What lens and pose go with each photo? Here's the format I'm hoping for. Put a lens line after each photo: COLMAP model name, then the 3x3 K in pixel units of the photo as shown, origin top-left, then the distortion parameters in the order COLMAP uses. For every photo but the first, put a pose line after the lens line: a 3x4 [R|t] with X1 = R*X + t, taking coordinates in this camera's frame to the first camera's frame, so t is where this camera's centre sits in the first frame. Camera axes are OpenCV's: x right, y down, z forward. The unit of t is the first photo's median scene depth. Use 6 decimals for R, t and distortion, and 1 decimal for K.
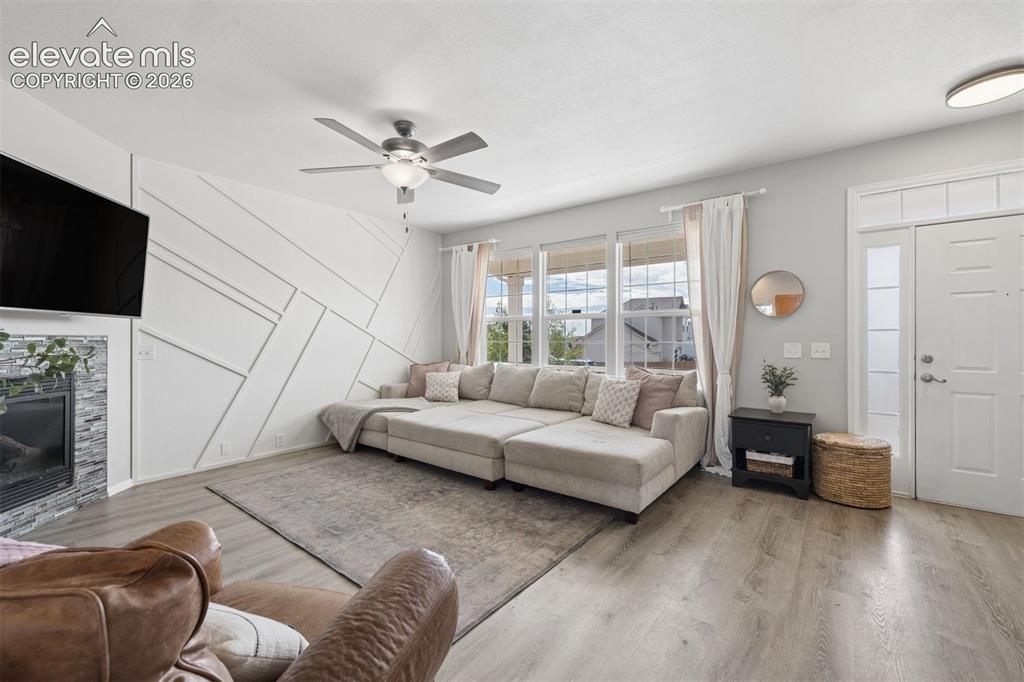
lens RADIAL K [[430.7, 0, 511.2], [0, 430.7, 340.7], [0, 0, 1]] dist [0.001086, 0.000572]
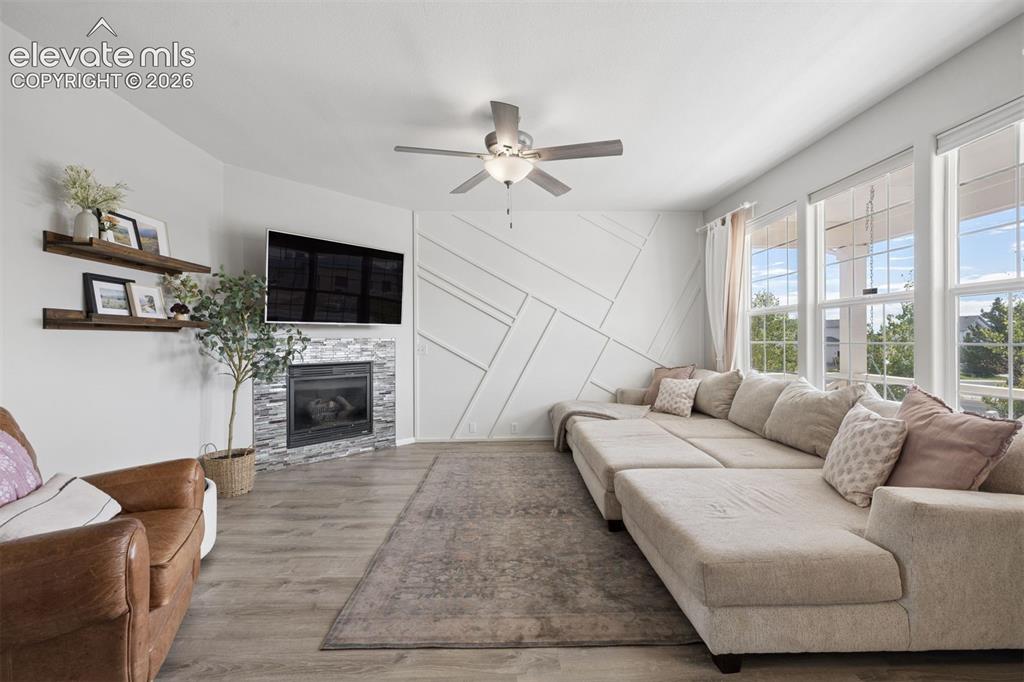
lens RADIAL K [[430.7, 0, 508.7], [0, 430.7, 341.9], [0, 0, 1]] dist [0.001086, 0.000572]
pose [[0.626300, 0.001471, -0.779581, 0.461986], [0.000786, 0.999997, 0.002518, -0.000924], [0.779582, -0.002190, 0.626296, 0.369062]]
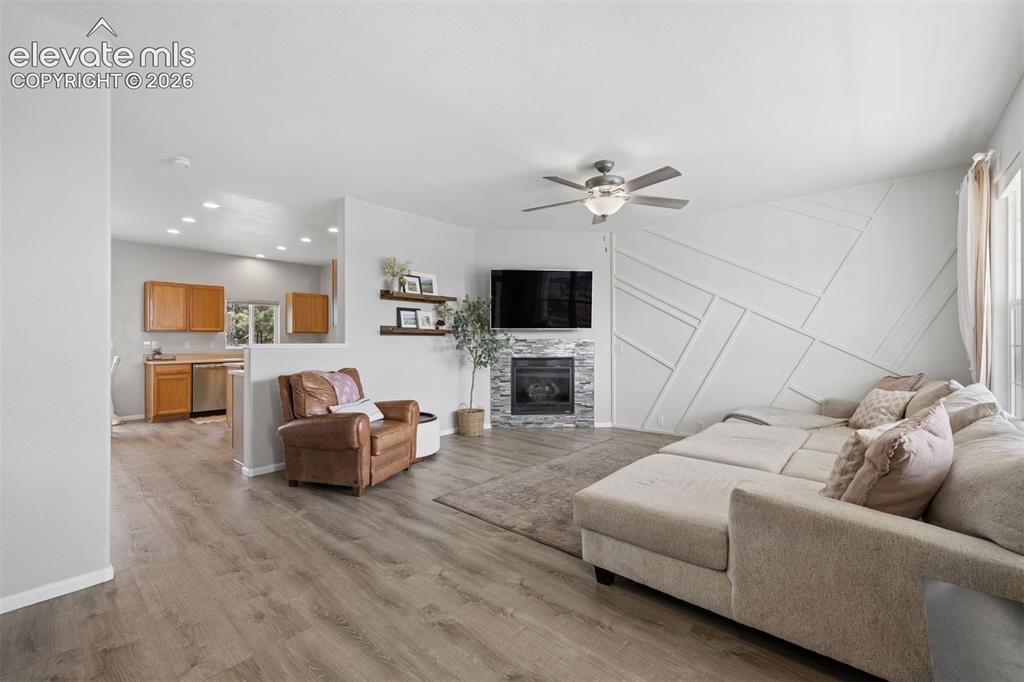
lens RADIAL K [[430.7, 0, 505.8], [0, 430.7, 344.8], [0, 0, 1]] dist [0.001086, 0.000572]
pose [[-0.073555, 0.009487, -0.997246, 0.898734], [-0.002754, 0.999949, 0.009716, -0.003541], [0.997287, 0.003461, -0.073525, 0.751419]]
